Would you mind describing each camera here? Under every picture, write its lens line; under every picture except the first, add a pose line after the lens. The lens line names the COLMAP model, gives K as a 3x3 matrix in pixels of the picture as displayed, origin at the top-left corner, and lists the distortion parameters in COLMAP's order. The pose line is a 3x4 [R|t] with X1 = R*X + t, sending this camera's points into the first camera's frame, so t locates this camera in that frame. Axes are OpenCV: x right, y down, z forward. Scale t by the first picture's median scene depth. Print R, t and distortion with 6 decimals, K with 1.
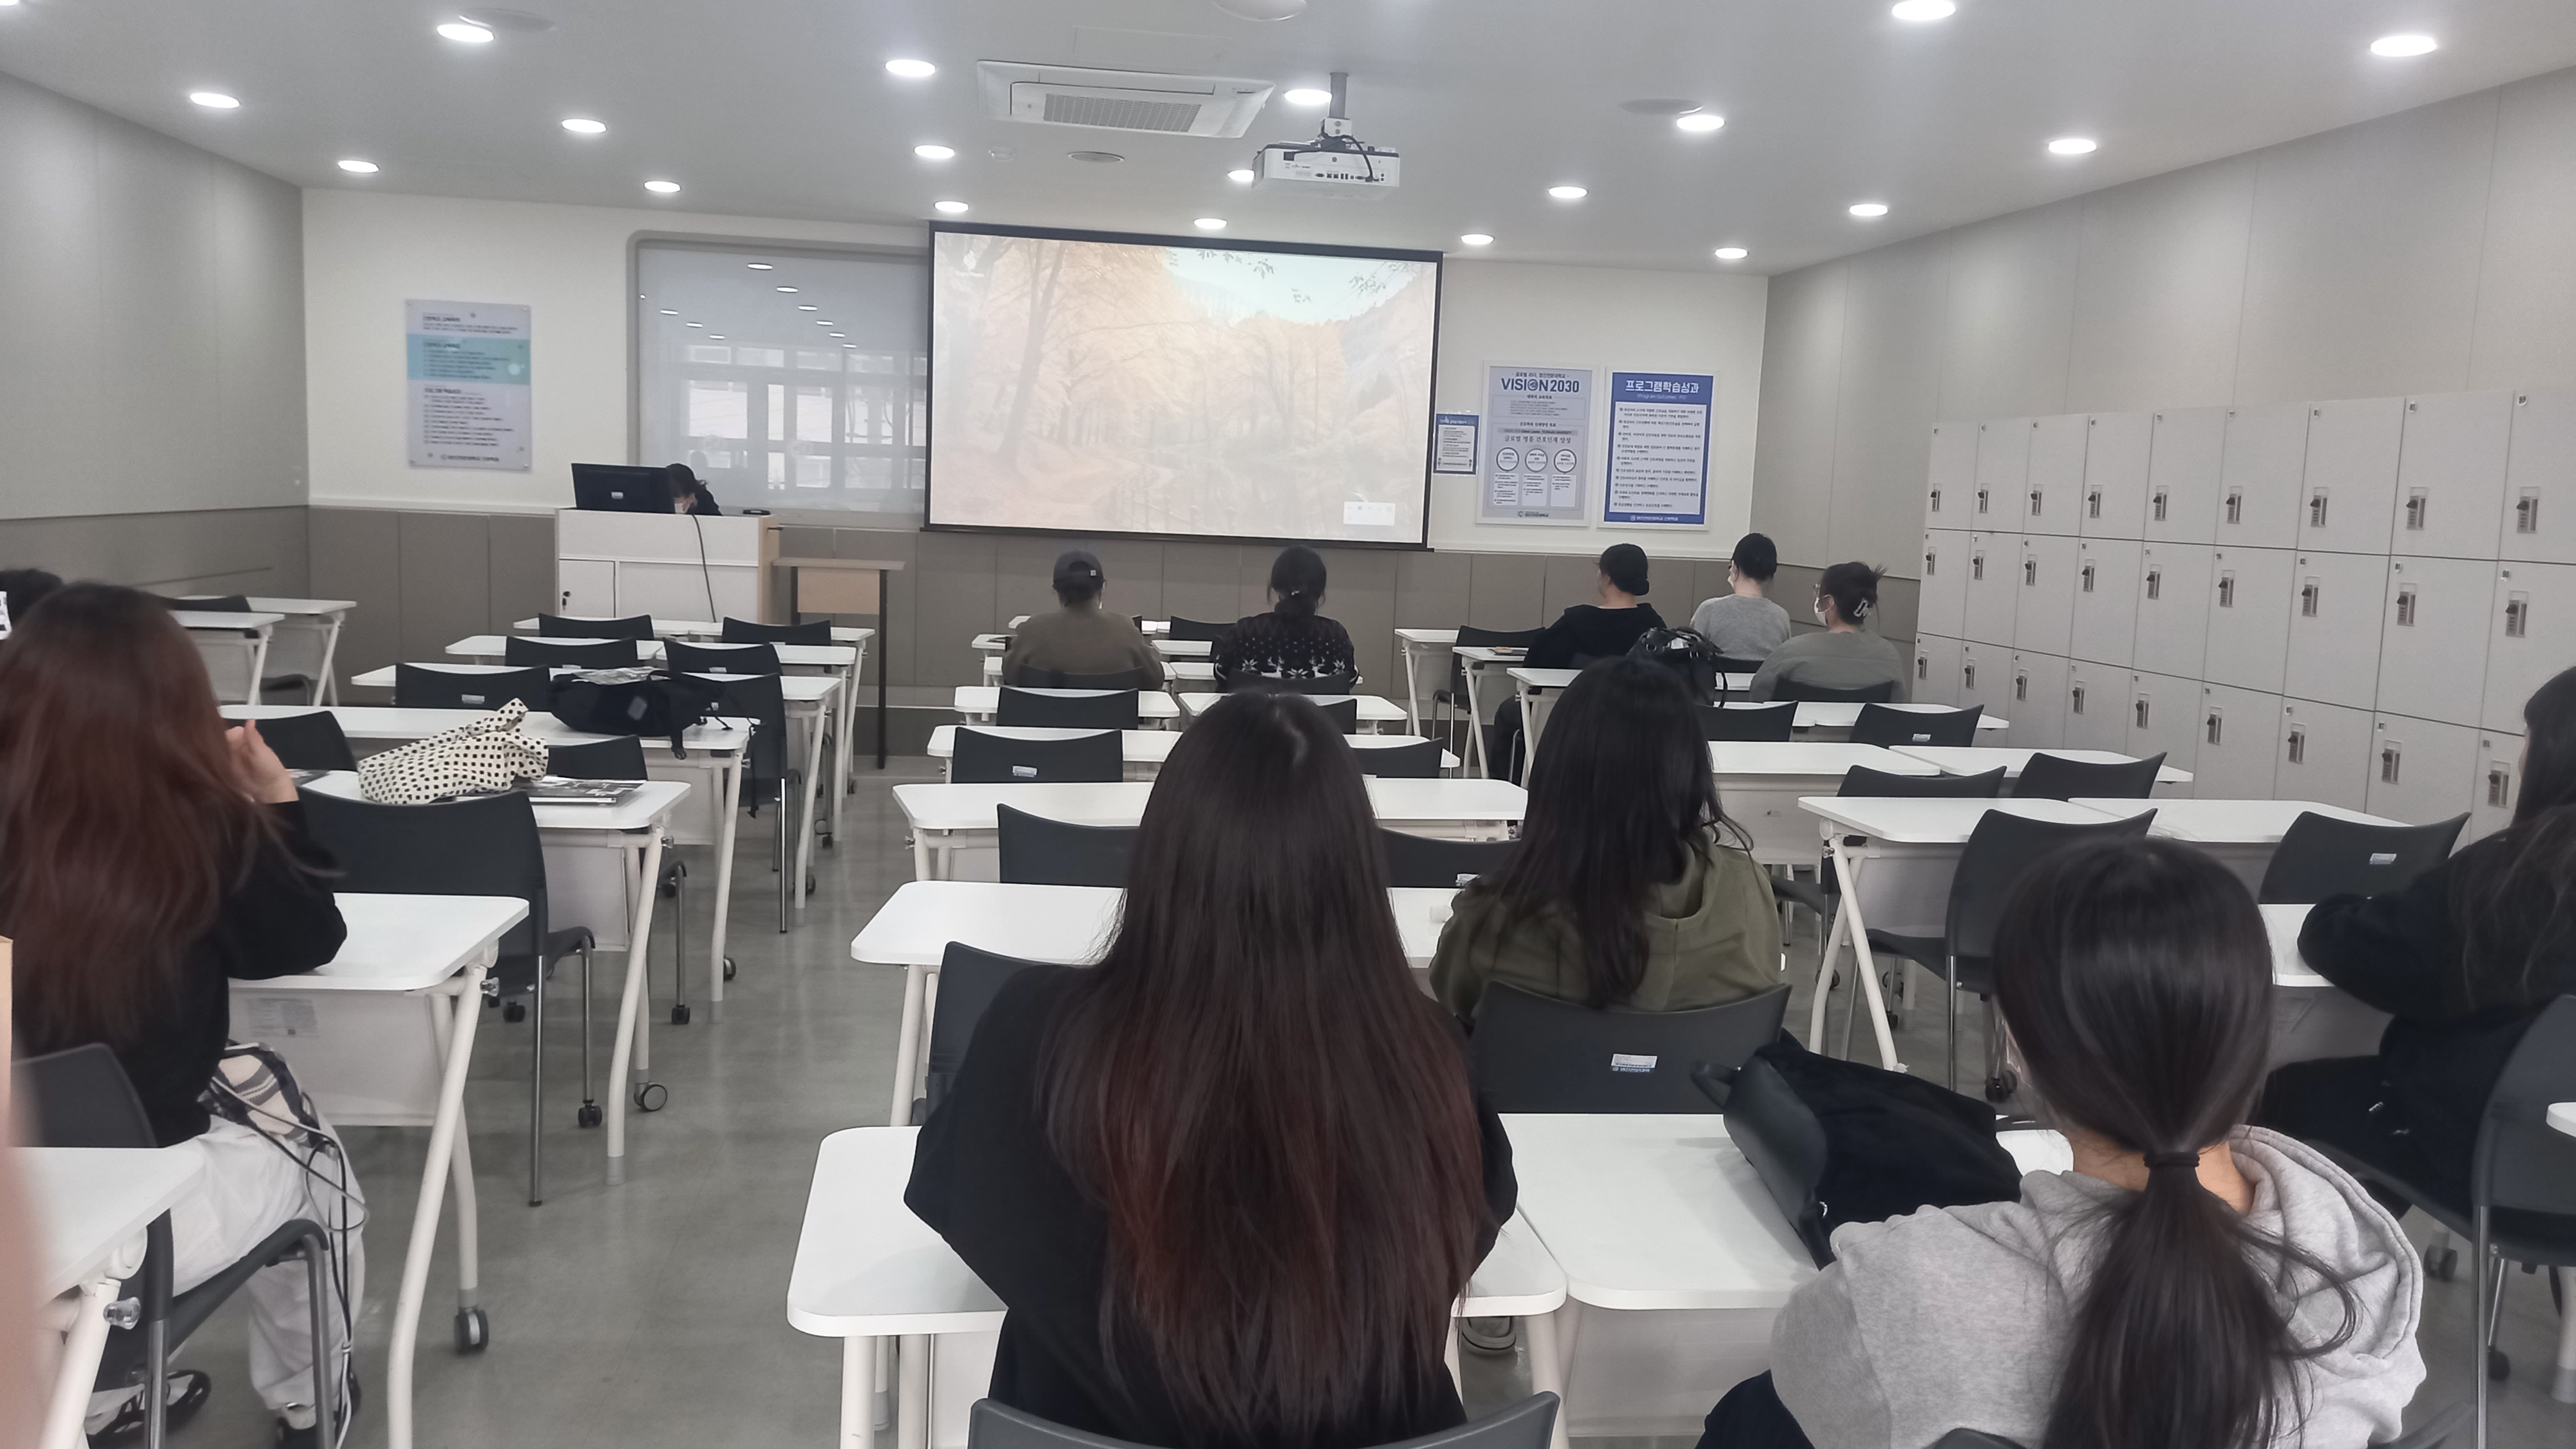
lens RADIAL K [[1965.9, 0, 1284.5], [0, 1965.9, 733.1], [0, 0, 1]] dist [0.046713, 0.002421]
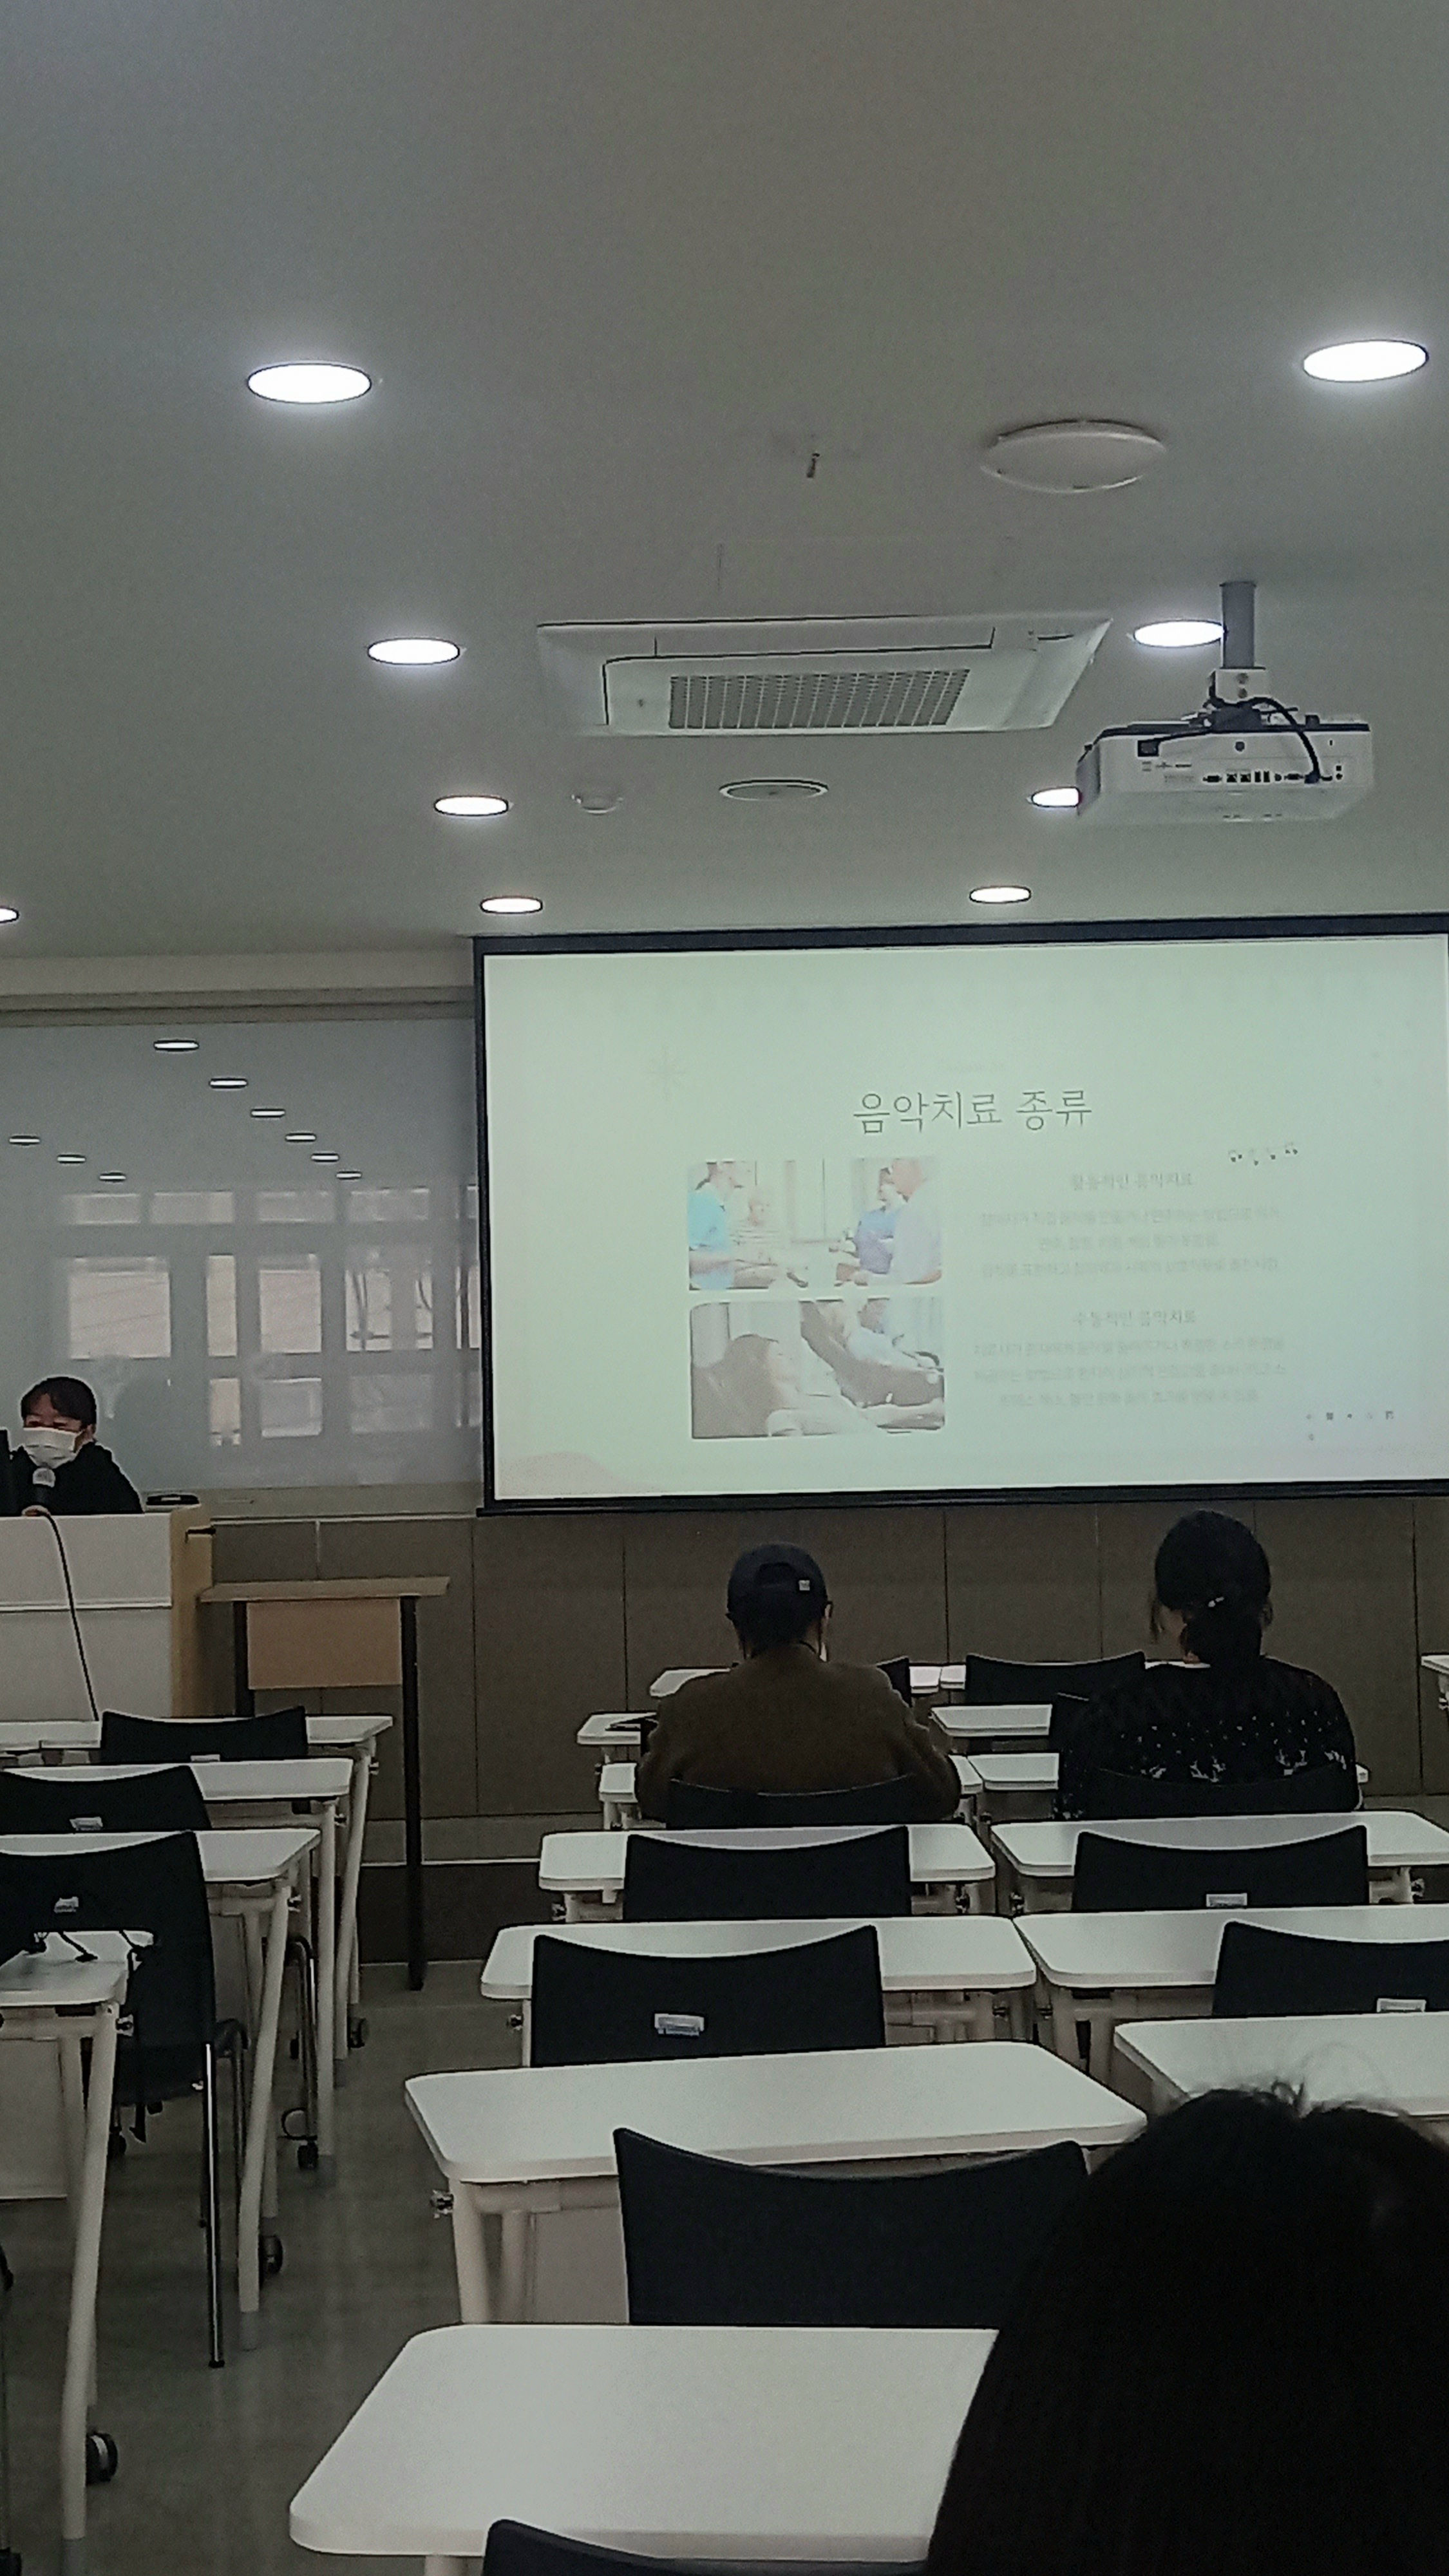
lens RADIAL K [[1965.9, 0, 802.4], [0, 1965.9, 1240.8], [0, 0, 1]] dist [0.046713, 0.002421]
pose [[0.987308, -0.064765, -0.145012, -0.019623], [0.045719, 0.990324, -0.131024, -0.103704], [0.152095, 0.122732, 0.980716, 0.498750]]
